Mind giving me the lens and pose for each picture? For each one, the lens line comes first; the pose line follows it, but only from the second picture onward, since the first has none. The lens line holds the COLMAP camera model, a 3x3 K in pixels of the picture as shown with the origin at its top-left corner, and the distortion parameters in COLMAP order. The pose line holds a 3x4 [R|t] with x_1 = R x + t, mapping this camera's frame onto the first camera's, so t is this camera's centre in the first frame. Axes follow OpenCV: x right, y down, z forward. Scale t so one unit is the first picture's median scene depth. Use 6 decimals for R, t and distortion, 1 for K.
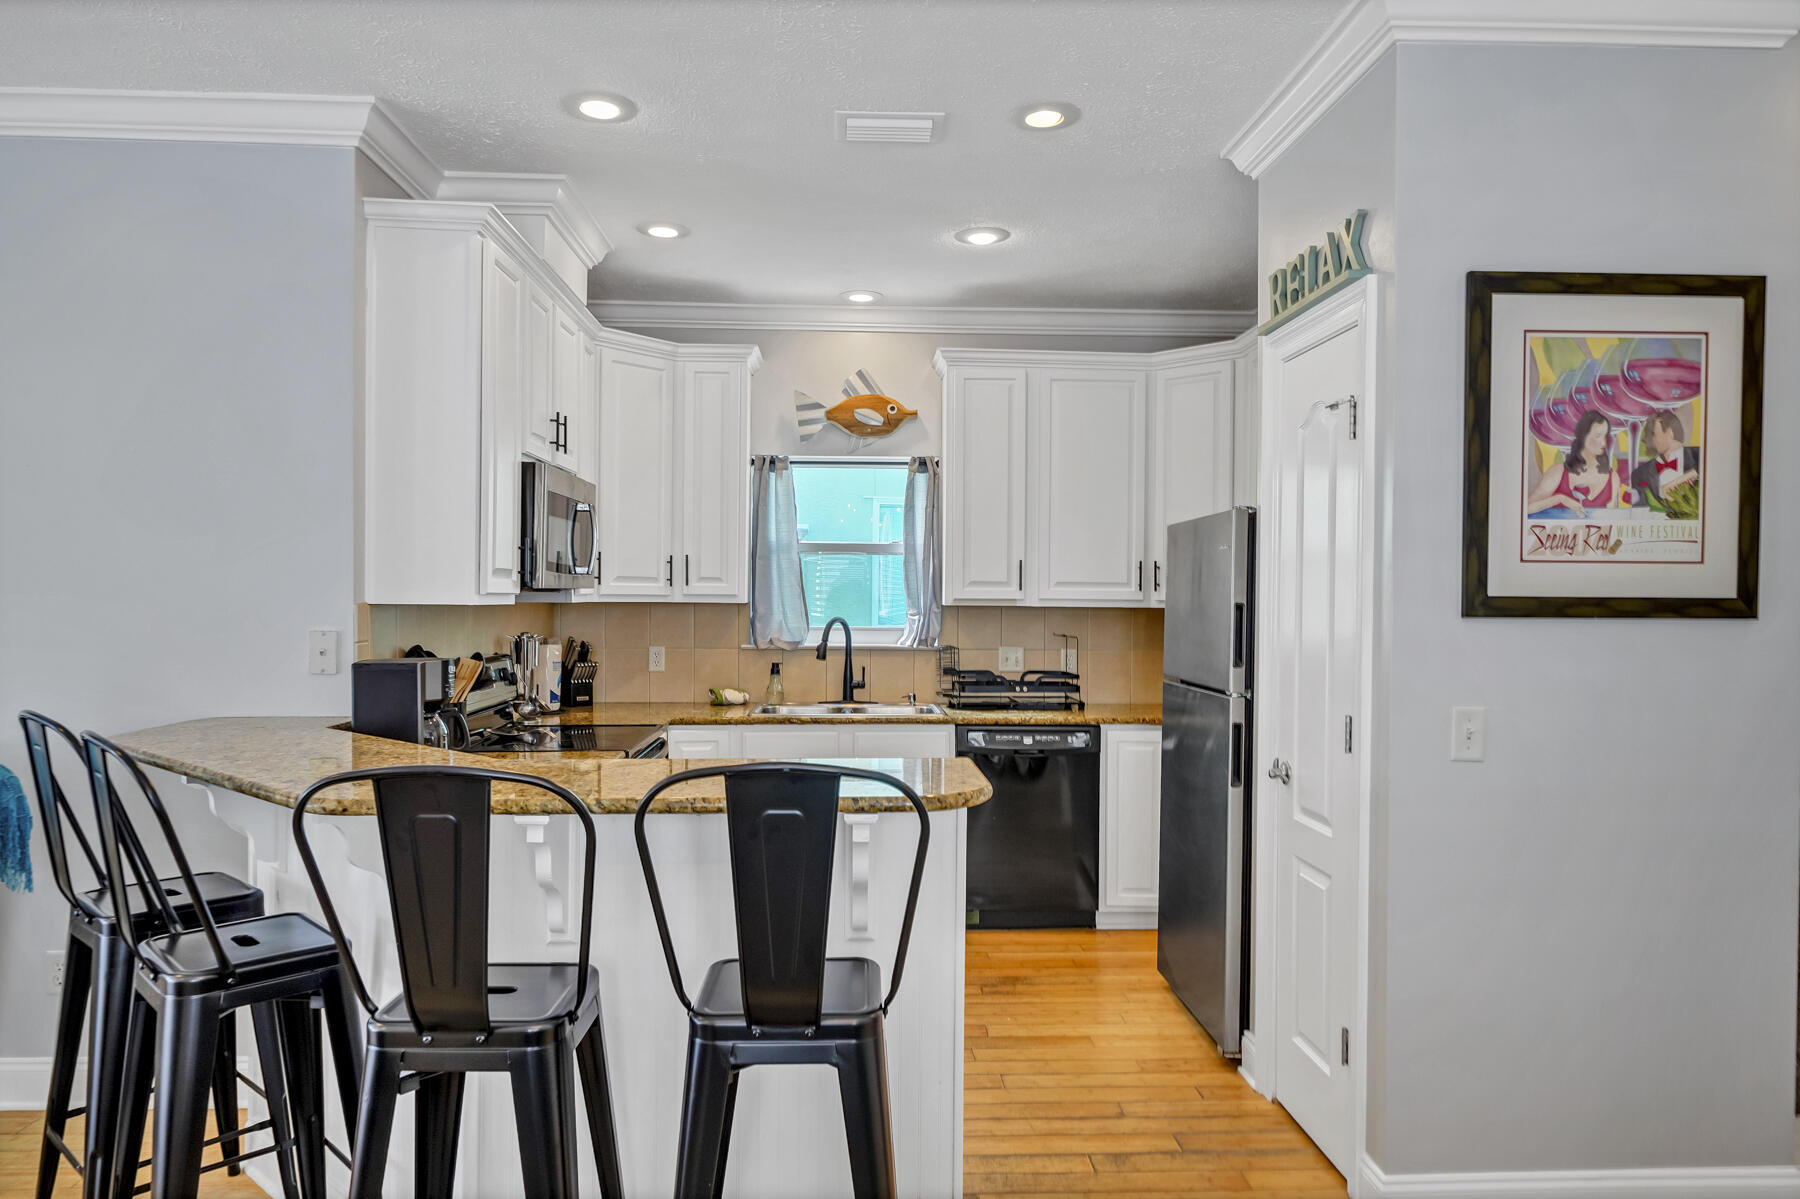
lens RADIAL K [[1246.0, 0, 904.2], [0, 1246.0, 592.3], [0, 0, 1]] dist [0.021937, 0.000773]
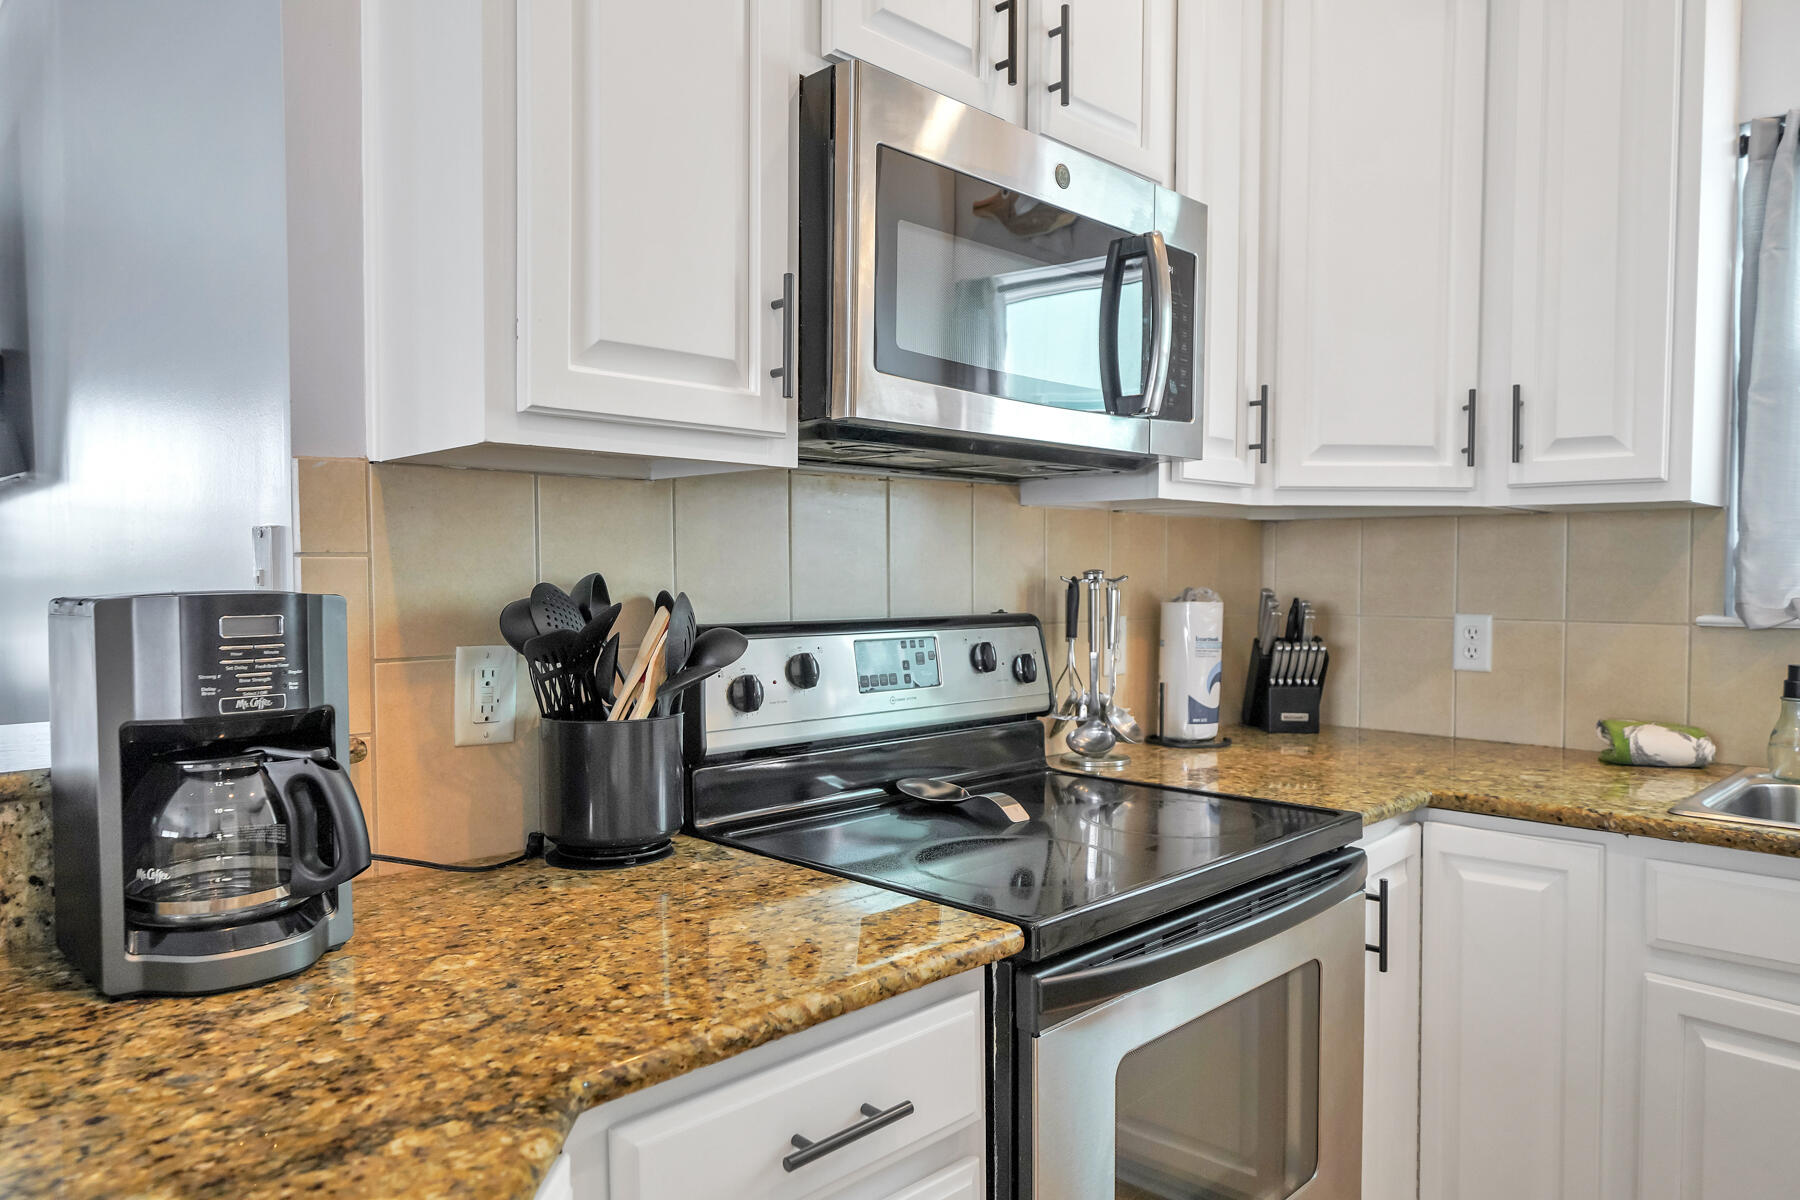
lens RADIAL K [[1246.0, 0, 893.9], [0, 1246.0, 587.7], [0, 0, 1]] dist [0.021937, 0.000773]
pose [[0.684430, 0.010916, -0.728997, -0.015436], [-0.000862, 0.999899, 0.014162, 0.028966], [0.729078, -0.009064, 0.684370, 0.561034]]
